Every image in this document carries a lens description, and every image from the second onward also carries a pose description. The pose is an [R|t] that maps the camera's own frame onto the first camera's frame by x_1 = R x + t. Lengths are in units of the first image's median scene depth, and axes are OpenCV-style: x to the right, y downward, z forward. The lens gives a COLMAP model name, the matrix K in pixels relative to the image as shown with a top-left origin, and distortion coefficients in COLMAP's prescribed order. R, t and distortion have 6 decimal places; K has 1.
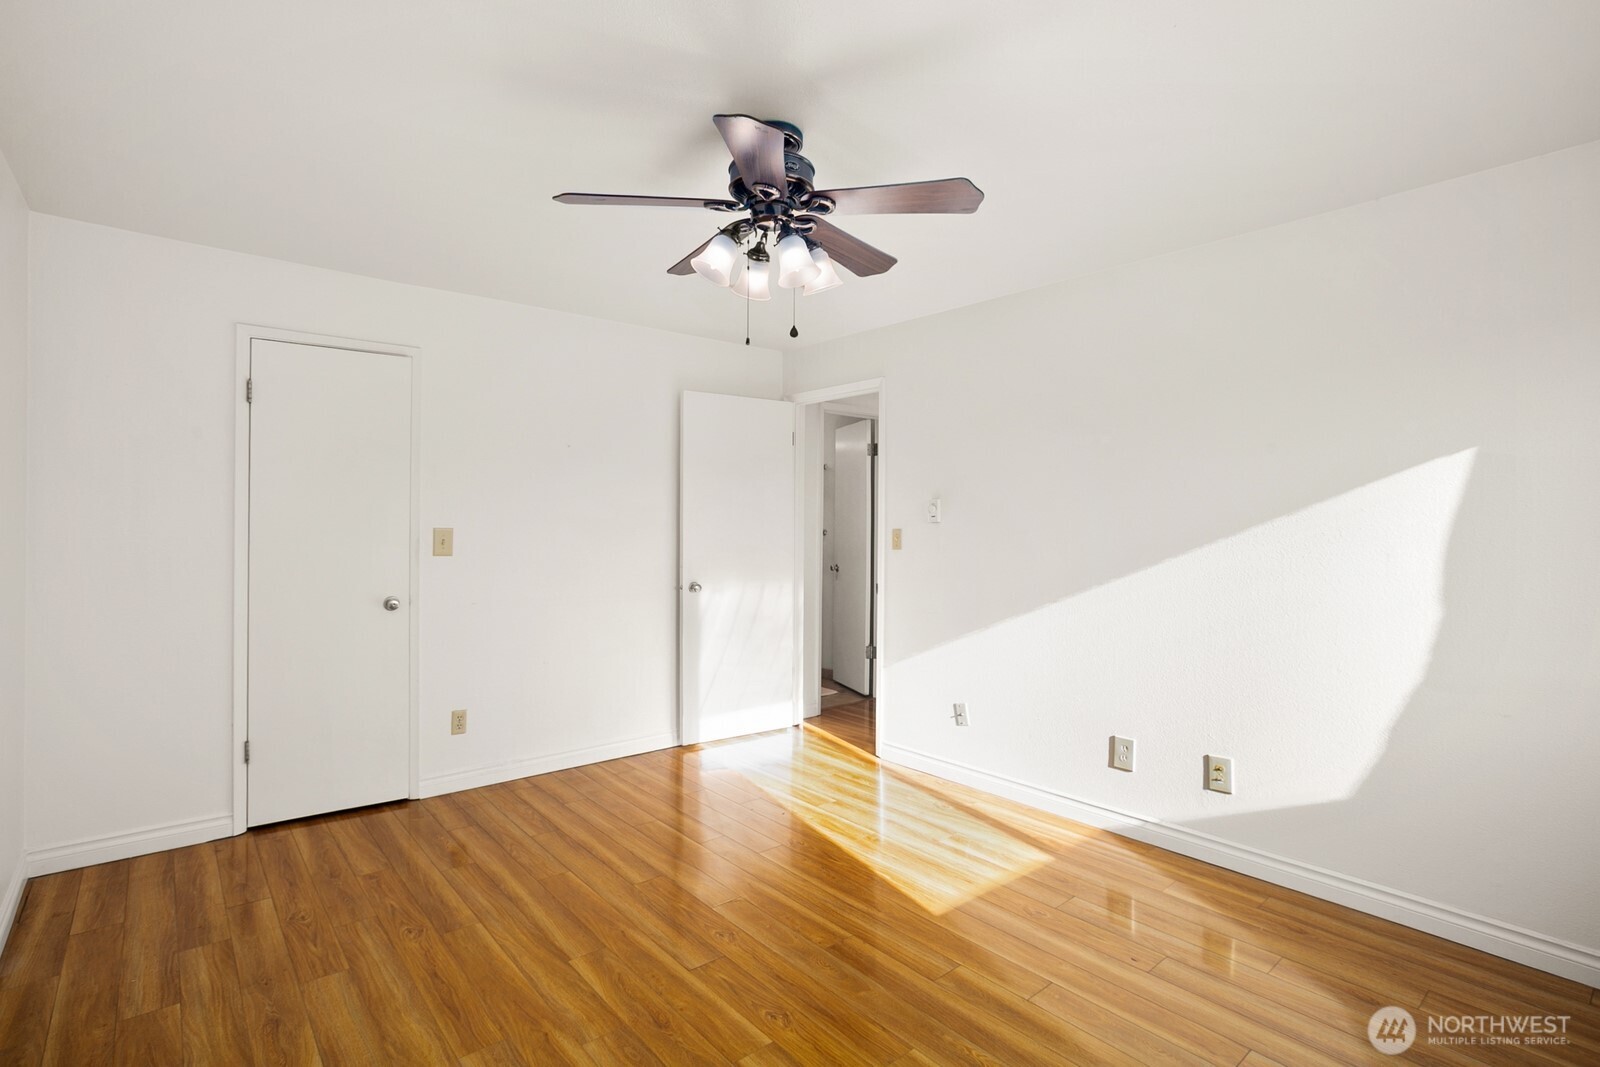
lens RADIAL K [[782.8, 0, 800.0], [0, 782.8, 533.5], [0, 0, 1]] dist [-0.038747, 0.025151]
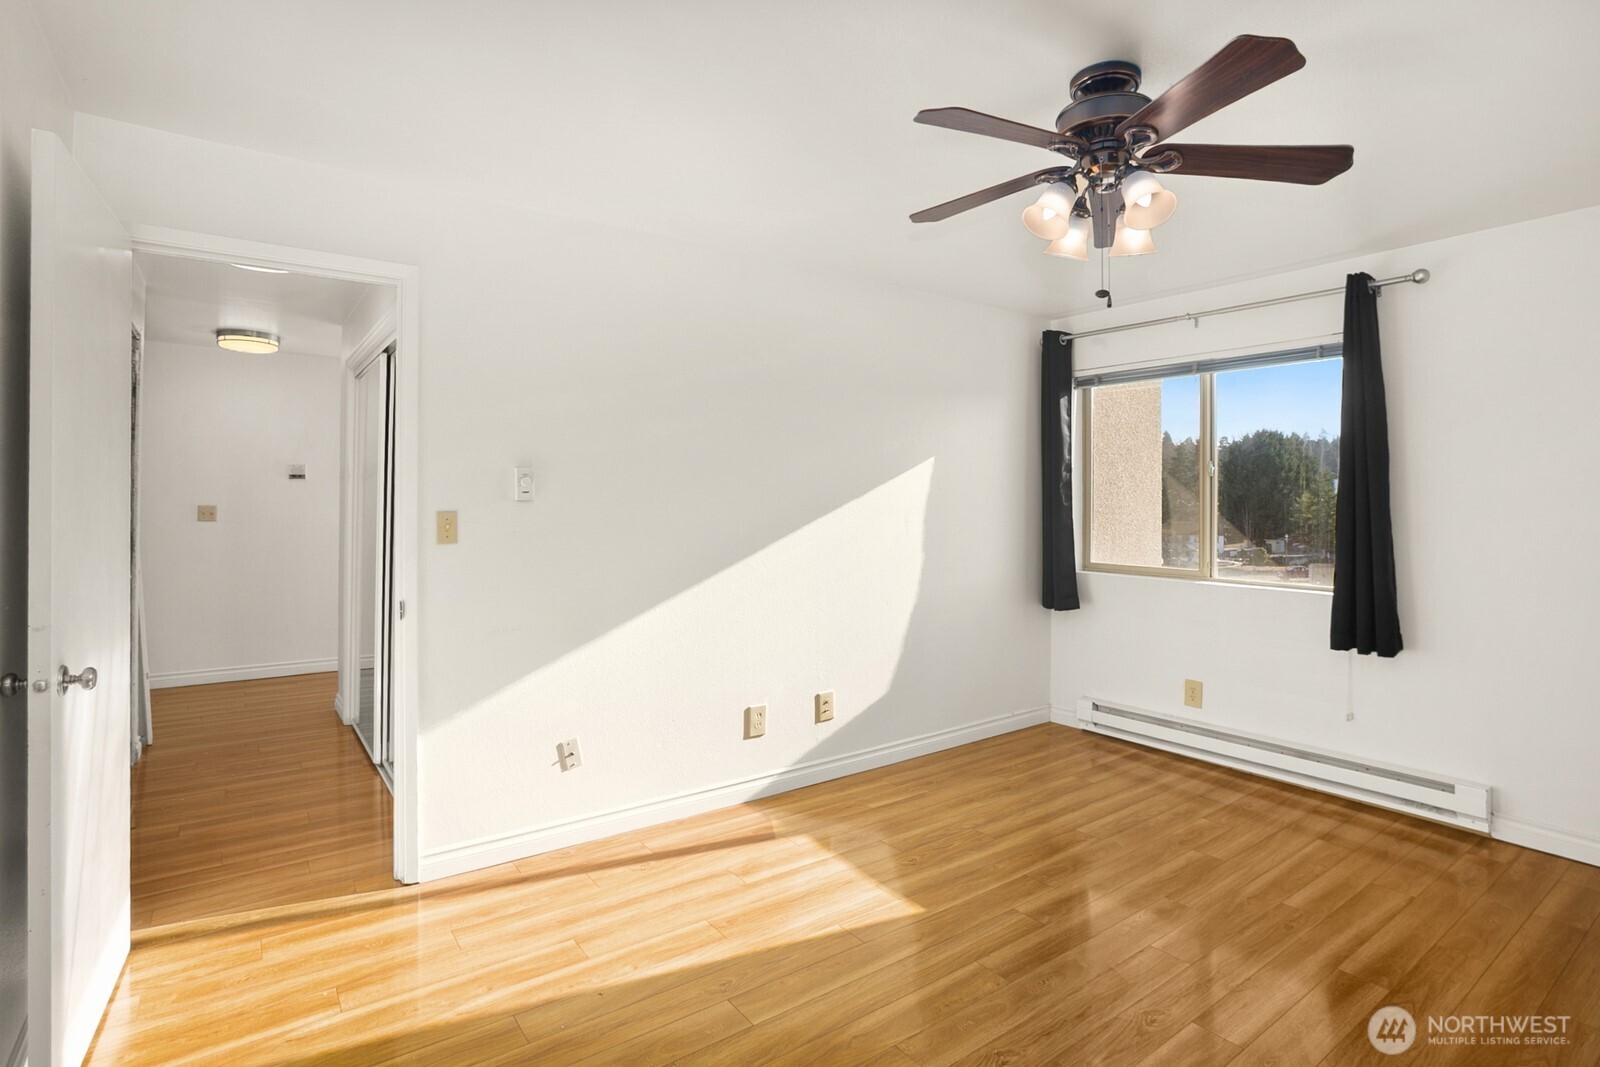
lens RADIAL K [[787.4, 0, 796.4], [0, 787.4, 482.1], [0, 0, 1]] dist [-0.036882, -0.000042]
pose [[0.063352, 0.026099, 0.997650, -0.659241], [0.008437, 0.999608, -0.026686, -0.013243], [-0.997956, 0.010108, 0.063107, 0.879927]]
